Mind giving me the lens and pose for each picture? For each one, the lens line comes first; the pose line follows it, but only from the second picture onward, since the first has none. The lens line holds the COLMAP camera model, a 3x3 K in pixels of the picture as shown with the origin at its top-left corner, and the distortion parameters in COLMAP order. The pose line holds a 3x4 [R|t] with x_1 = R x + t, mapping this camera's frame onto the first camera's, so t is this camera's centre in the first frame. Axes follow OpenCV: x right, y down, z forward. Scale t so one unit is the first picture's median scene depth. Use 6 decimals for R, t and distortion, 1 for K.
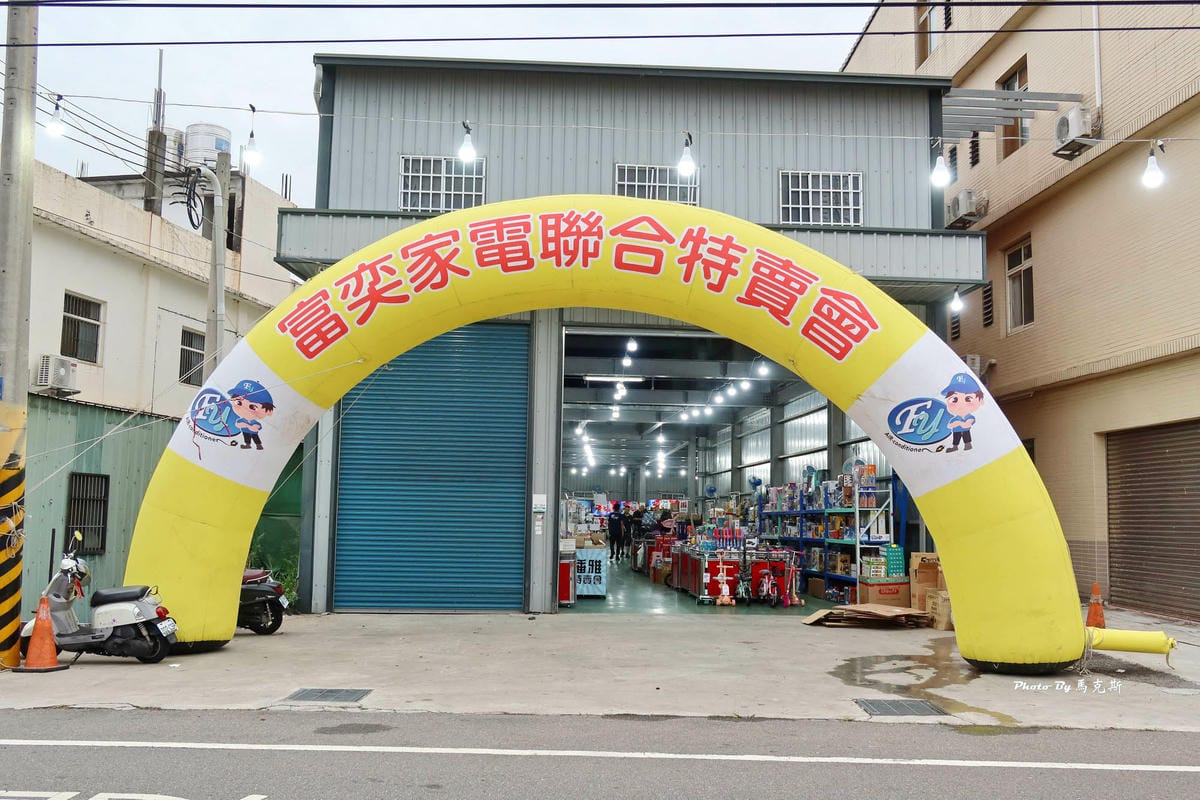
lens RADIAL K [[1072.2, 0, 600.0], [0, 1072.2, 400.0], [0, 0, 1]] dist [-0.000520, -0.000127]
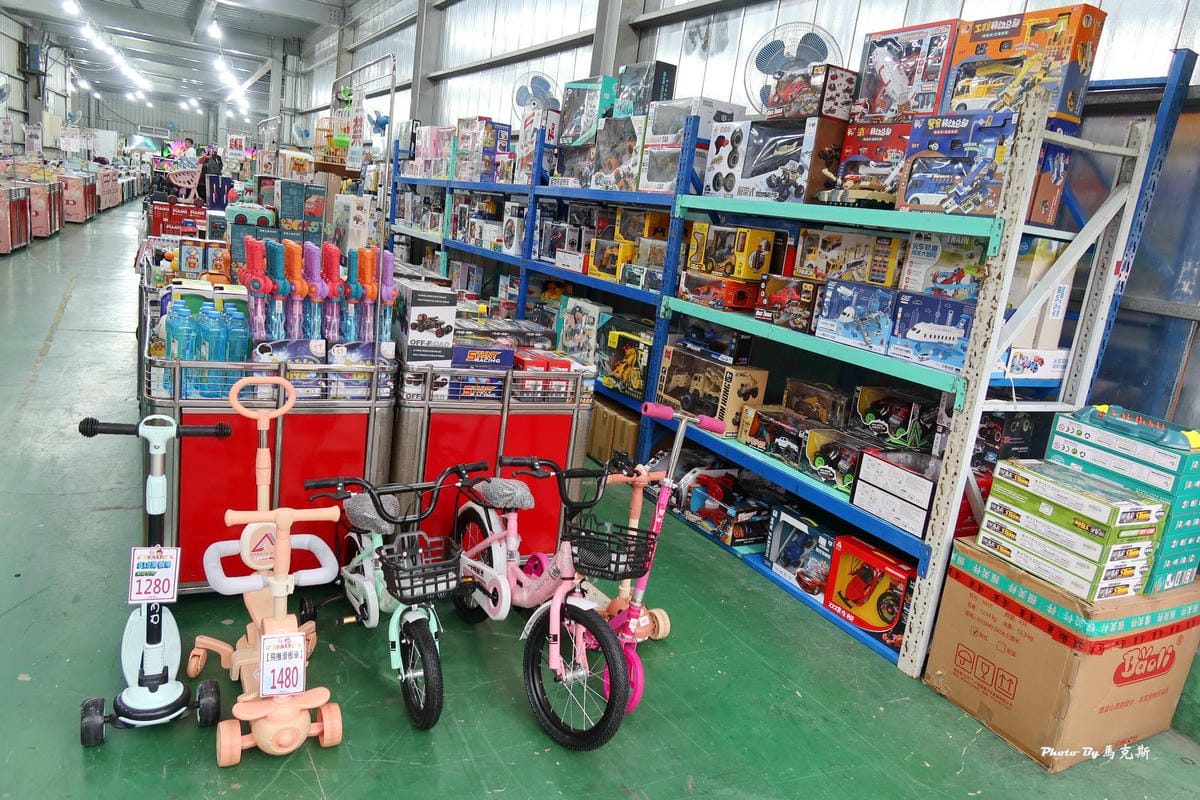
lens RADIAL K [[812.3, 0, 600.0], [0, 812.3, 400.0], [0, 0, 1]] dist [-0.021893, 0.000505]
pose [[0.899694, 0.006912, 0.436467, 0.083871], [-0.162394, 0.933409, 0.319963, 0.075560], [-0.405190, -0.358749, 0.840905, 0.700592]]
